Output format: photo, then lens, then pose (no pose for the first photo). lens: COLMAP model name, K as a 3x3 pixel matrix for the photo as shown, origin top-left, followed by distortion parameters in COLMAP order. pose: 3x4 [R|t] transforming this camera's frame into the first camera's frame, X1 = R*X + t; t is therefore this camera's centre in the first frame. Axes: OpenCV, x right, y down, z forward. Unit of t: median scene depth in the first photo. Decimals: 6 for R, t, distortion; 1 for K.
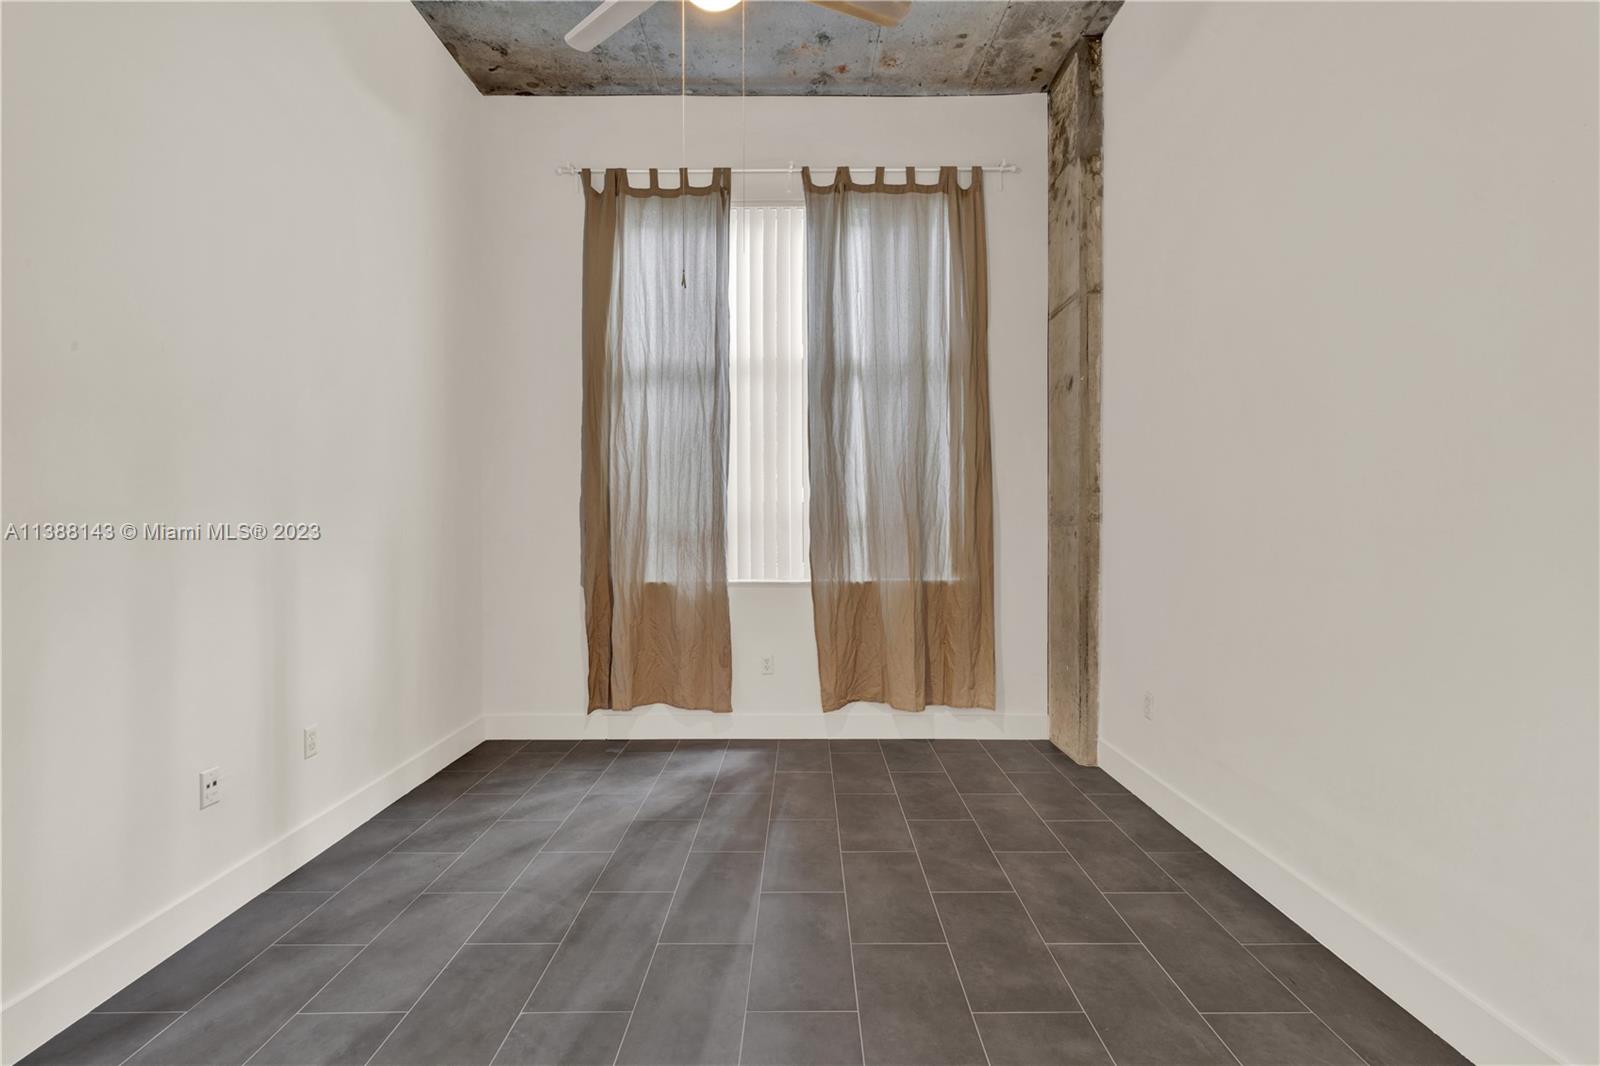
lens RADIAL K [[678.5, 0, 803.9], [0, 678.5, 532.2], [0, 0, 1]] dist [0.000427, -0.000034]
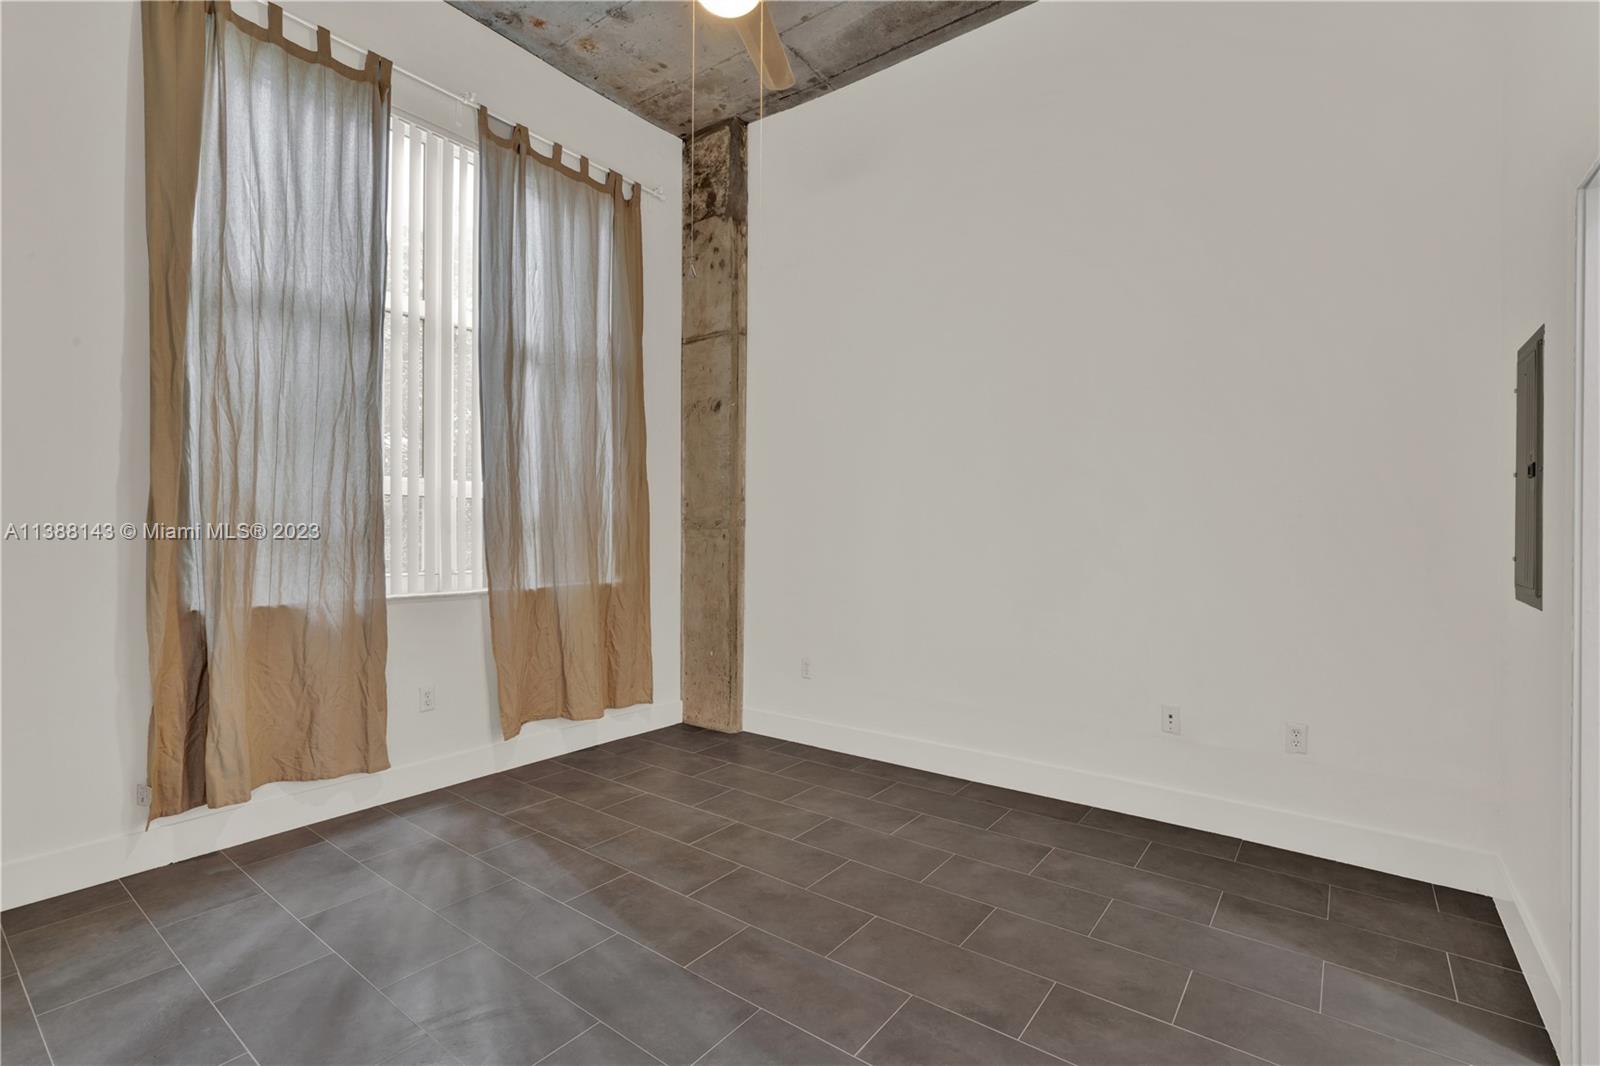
lens RADIAL K [[721.3, 0, 800.2], [0, 721.3, 530.4], [0, 0, 1]] dist [0.005384, 0.000318]
pose [[0.611367, 0.008218, 0.791304, -0.472992], [-0.000090, 0.999947, -0.010315, 0.005215], [-0.791347, 0.006235, 0.611335, 0.131559]]
